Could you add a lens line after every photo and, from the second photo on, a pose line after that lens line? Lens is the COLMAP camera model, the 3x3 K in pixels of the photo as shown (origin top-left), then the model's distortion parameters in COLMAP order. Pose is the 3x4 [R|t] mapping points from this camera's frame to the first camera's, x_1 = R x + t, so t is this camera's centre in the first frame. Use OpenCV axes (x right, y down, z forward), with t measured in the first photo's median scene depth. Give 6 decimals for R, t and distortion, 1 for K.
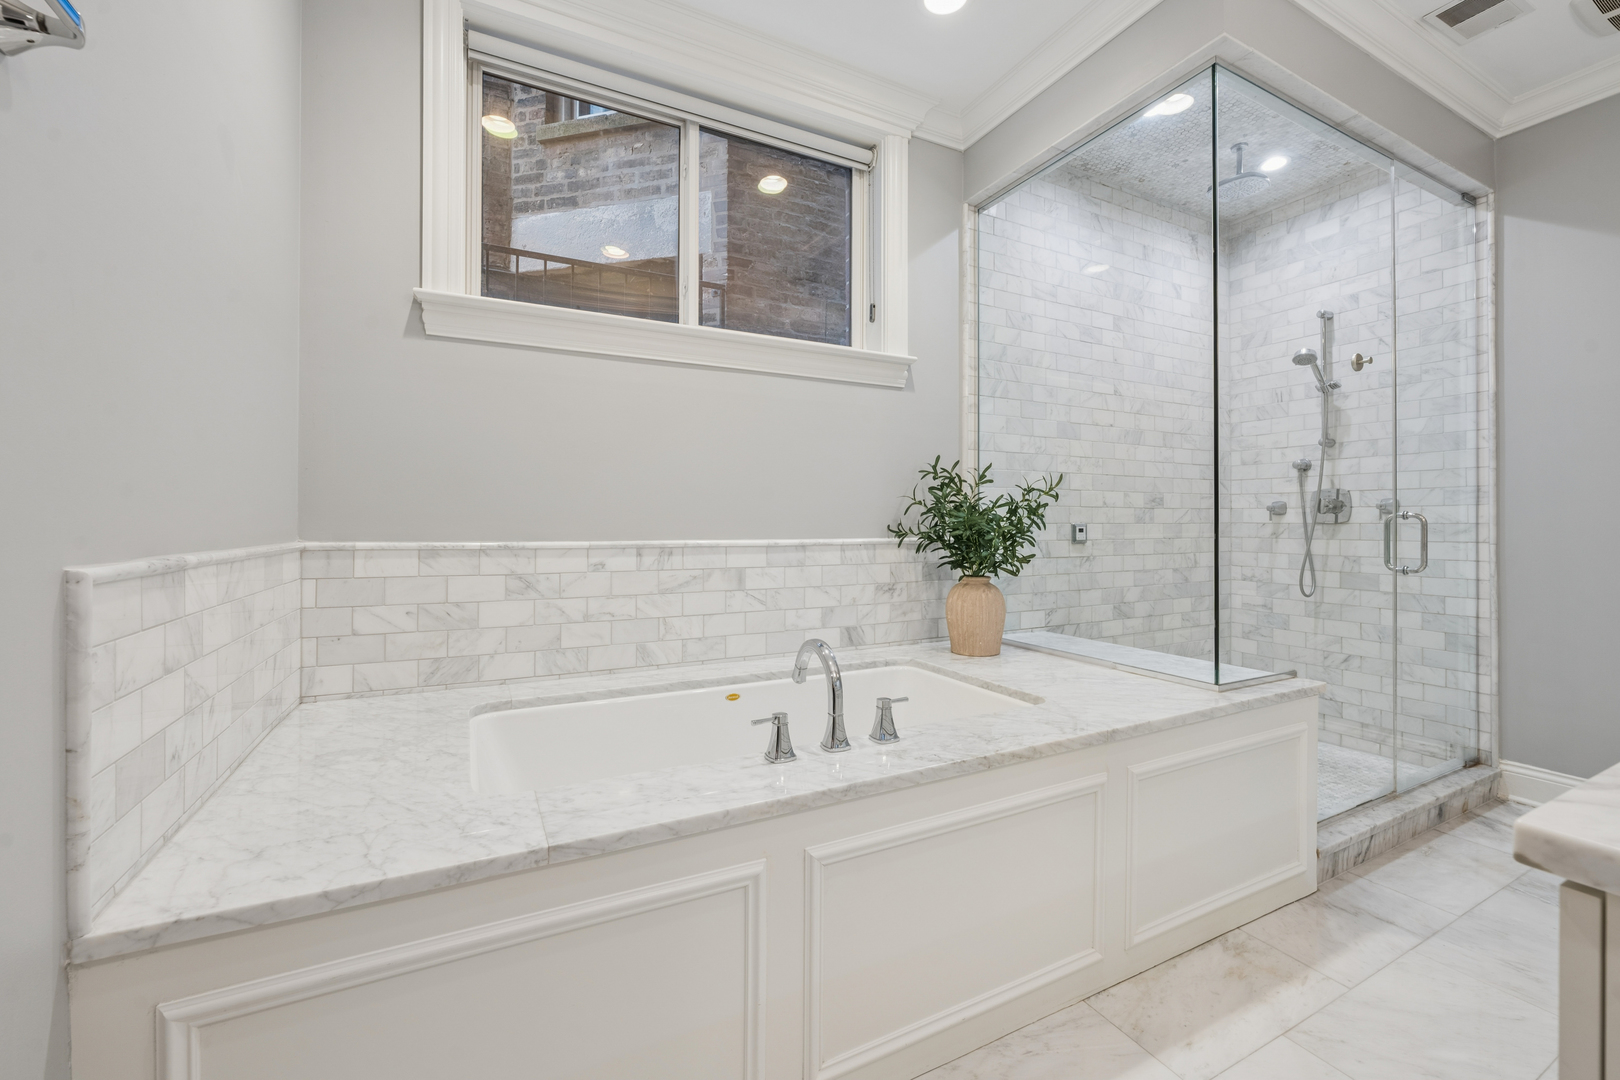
lens RADIAL K [[652.9, 0, 812.5], [0, 652.9, 545.5], [0, 0, 1]] dist [-0.002835, -0.000321]
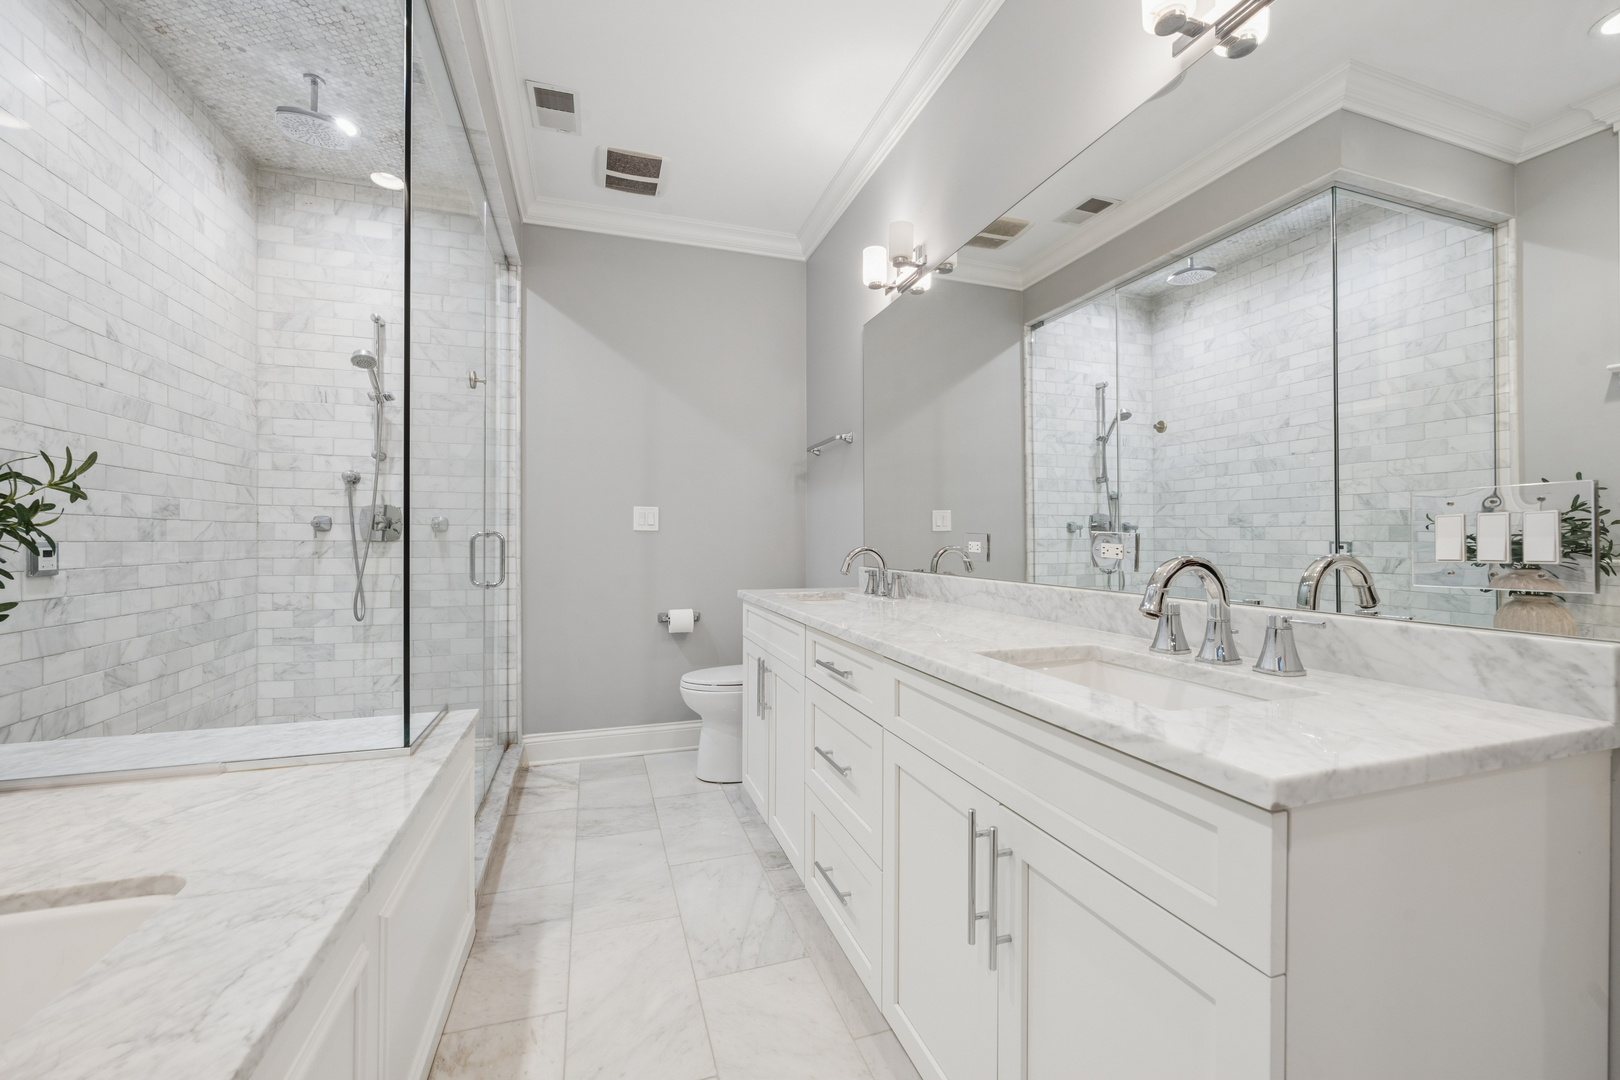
lens RADIAL K [[652.9, 0, 812.5], [0, 652.9, 545.5], [0, 0, 1]] dist [-0.002835, -0.000321]
pose [[0.162203, -0.008268, 0.986723, -0.044893], [0.032673, 0.999462, 0.003004, -0.009677], [-0.986216, 0.031752, 0.162385, 0.226385]]
